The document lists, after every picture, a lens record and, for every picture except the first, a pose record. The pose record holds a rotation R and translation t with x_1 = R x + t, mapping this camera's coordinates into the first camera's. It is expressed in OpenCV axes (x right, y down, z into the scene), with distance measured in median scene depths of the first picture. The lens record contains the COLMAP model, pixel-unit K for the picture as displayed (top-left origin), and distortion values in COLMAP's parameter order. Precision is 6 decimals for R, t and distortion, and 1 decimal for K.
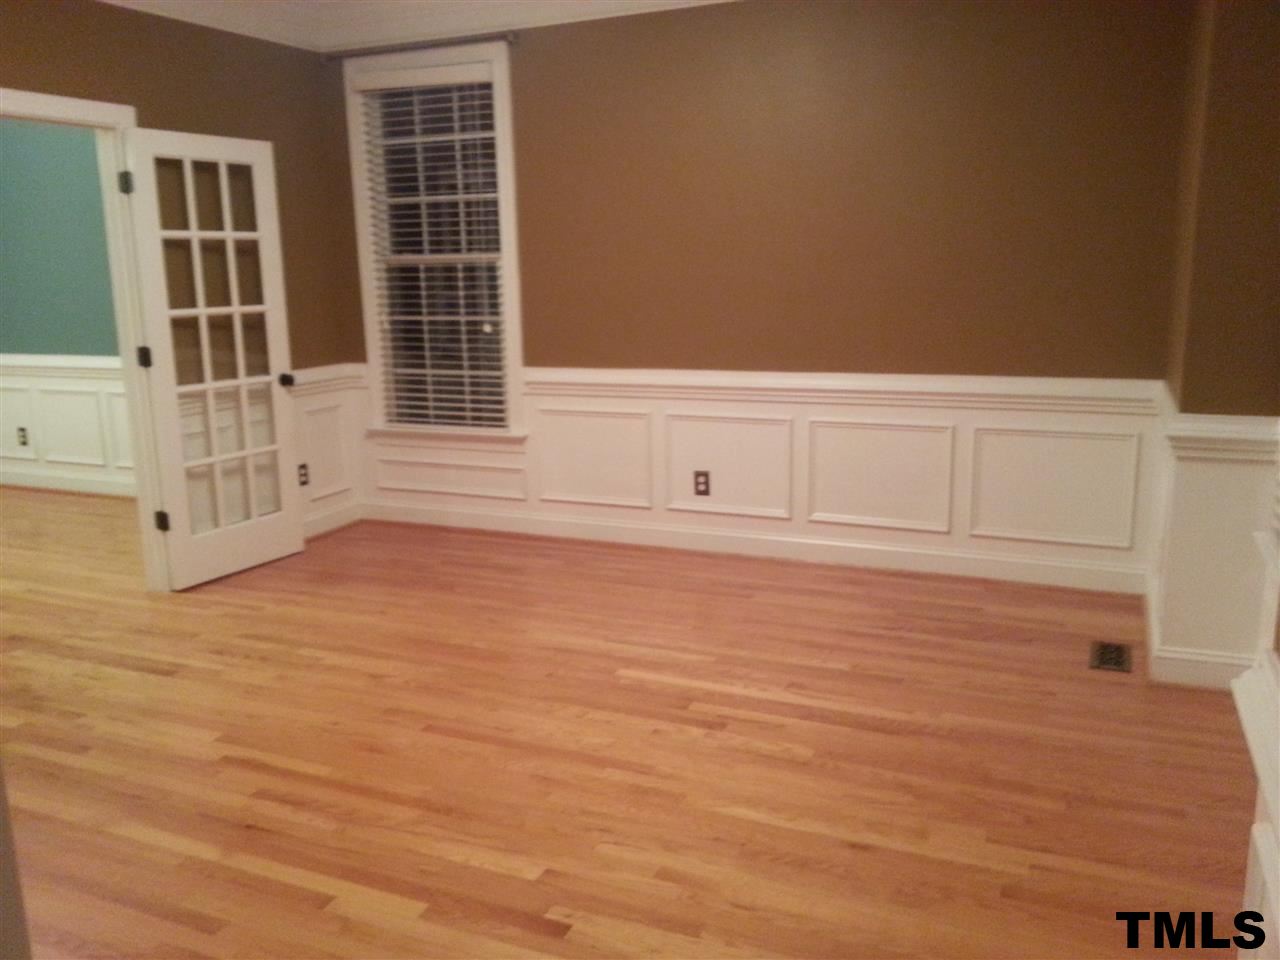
lens RADIAL K [[1052.9, 0, 604.1], [0, 1052.9, 473.8], [0, 0, 1]] dist [0.085203, -0.131751]
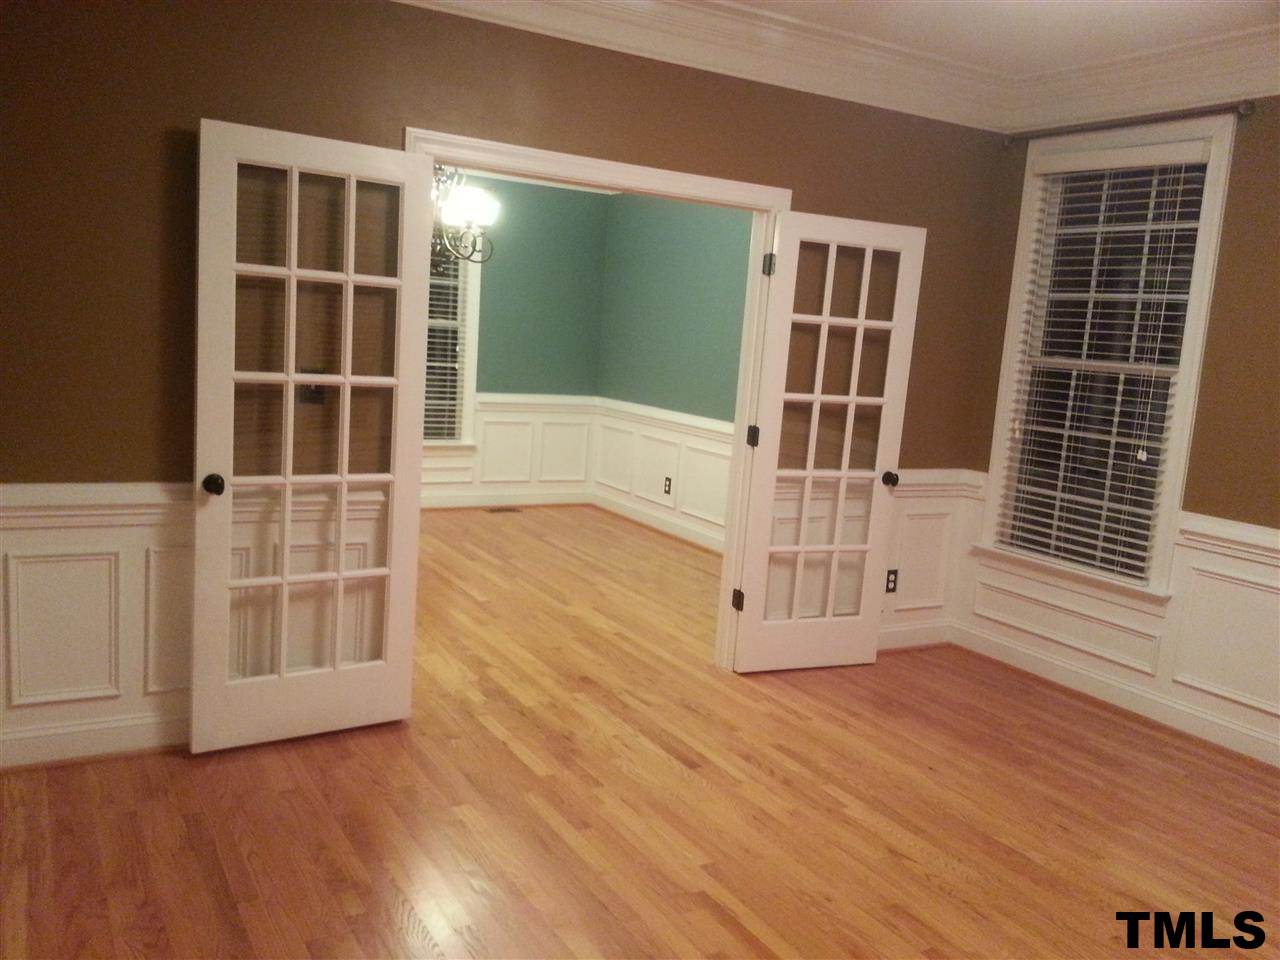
lens RADIAL K [[1052.9, 0, 604.1], [0, 1052.9, 473.8], [0, 0, 1]] dist [0.085203, -0.131751]
pose [[0.813529, 0.159177, -0.559315, 0.013742], [-0.201234, 0.979444, -0.013954, -0.029734], [0.545596, 0.123905, 0.828838, 0.096763]]
